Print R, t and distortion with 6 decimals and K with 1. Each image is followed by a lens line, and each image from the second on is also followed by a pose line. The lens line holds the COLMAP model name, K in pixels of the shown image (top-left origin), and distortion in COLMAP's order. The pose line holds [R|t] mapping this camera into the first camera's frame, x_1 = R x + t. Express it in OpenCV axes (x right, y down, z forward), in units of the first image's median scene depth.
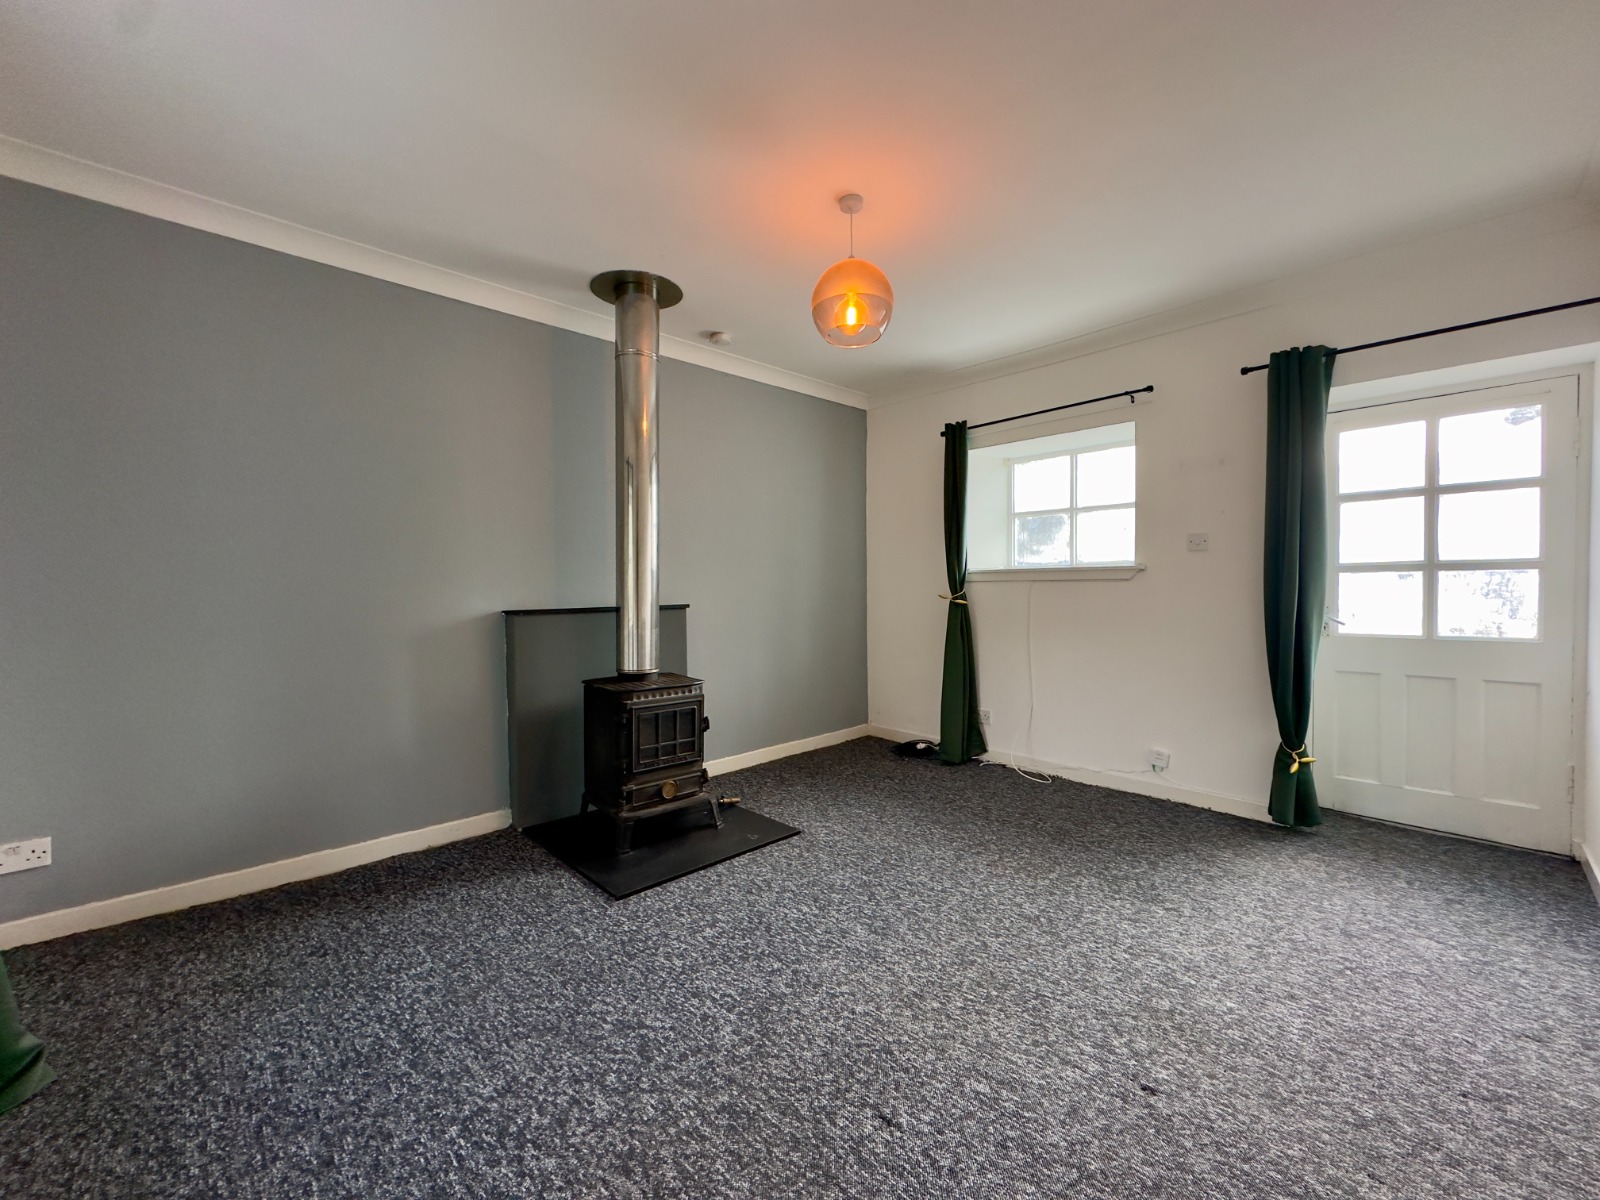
lens RADIAL K [[636.4, 0, 799.0], [0, 636.4, 600.0], [0, 0, 1]] dist [-0.004090, 0.000600]
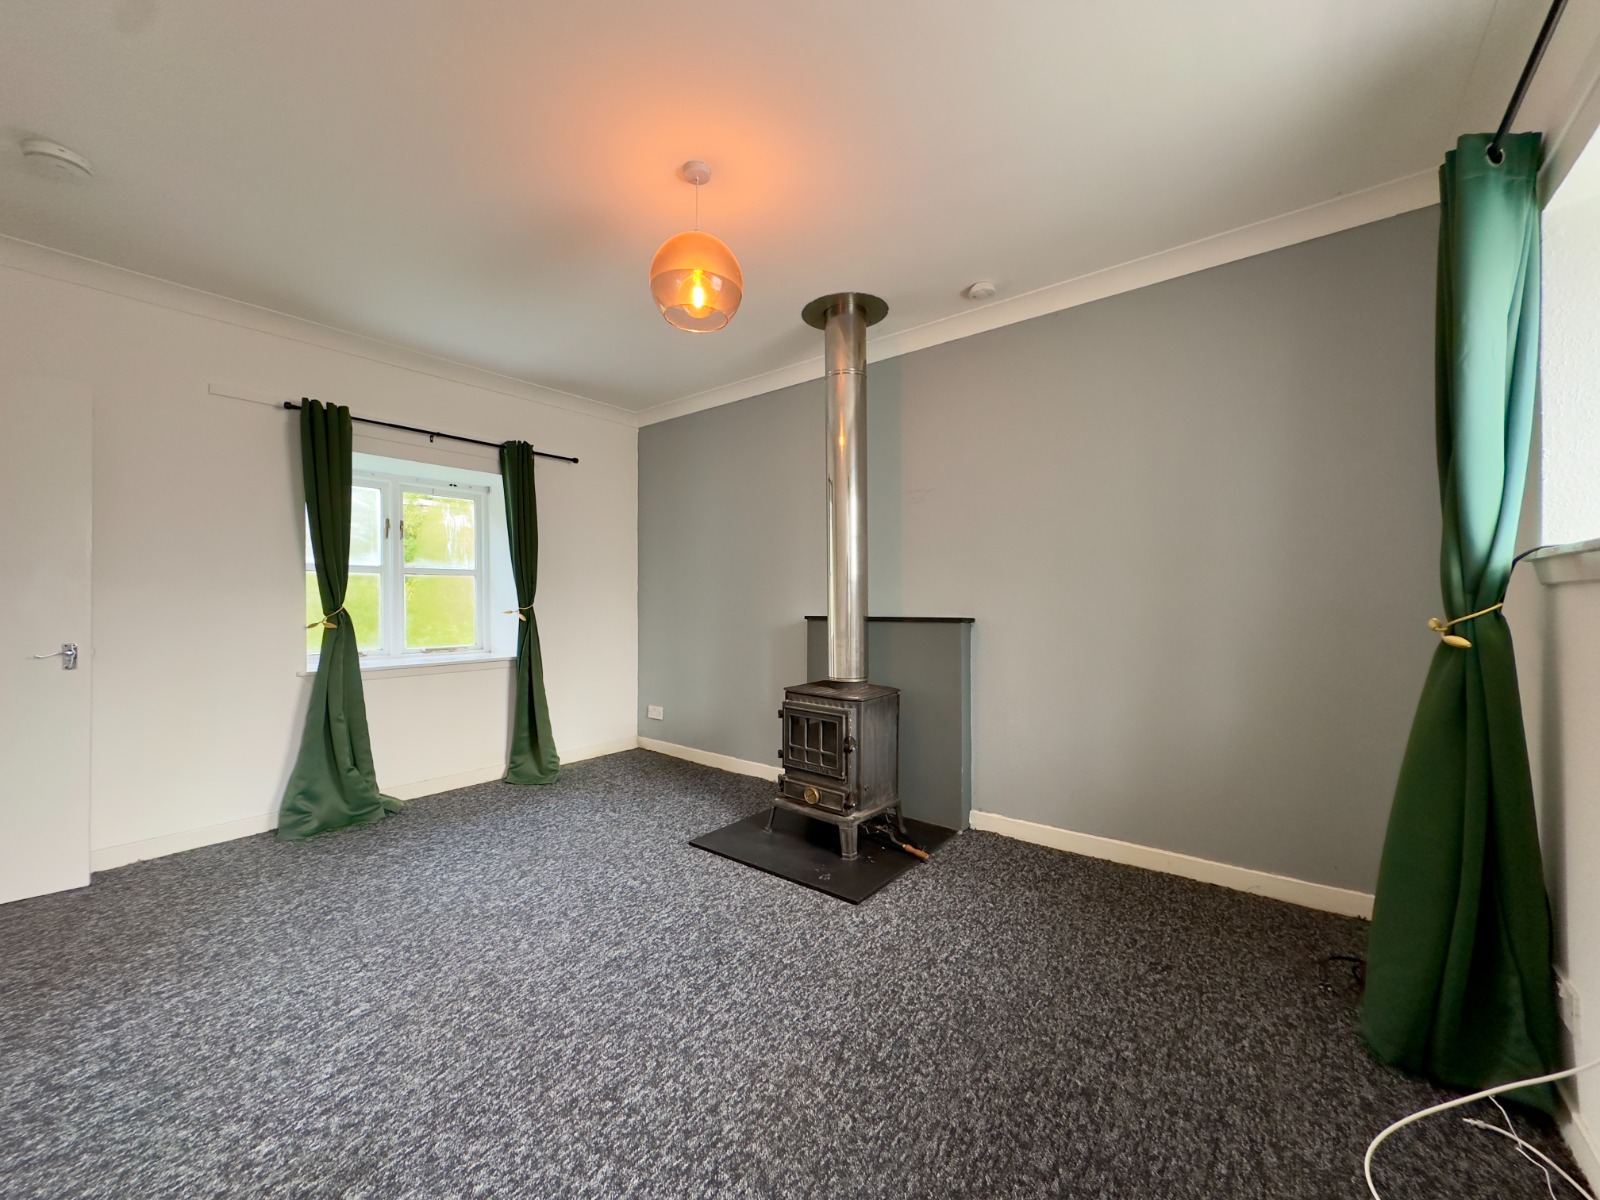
lens RADIAL K [[636.4, 0, 800.0], [0, 636.4, 598.0], [0, 0, 1]] dist [-0.004090, 0.000600]
pose [[0.140706, 0.004193, -0.990043, 1.012918], [-0.022141, 0.999754, 0.001088, -0.025197], [0.989804, 0.021767, 0.140764, 1.044277]]
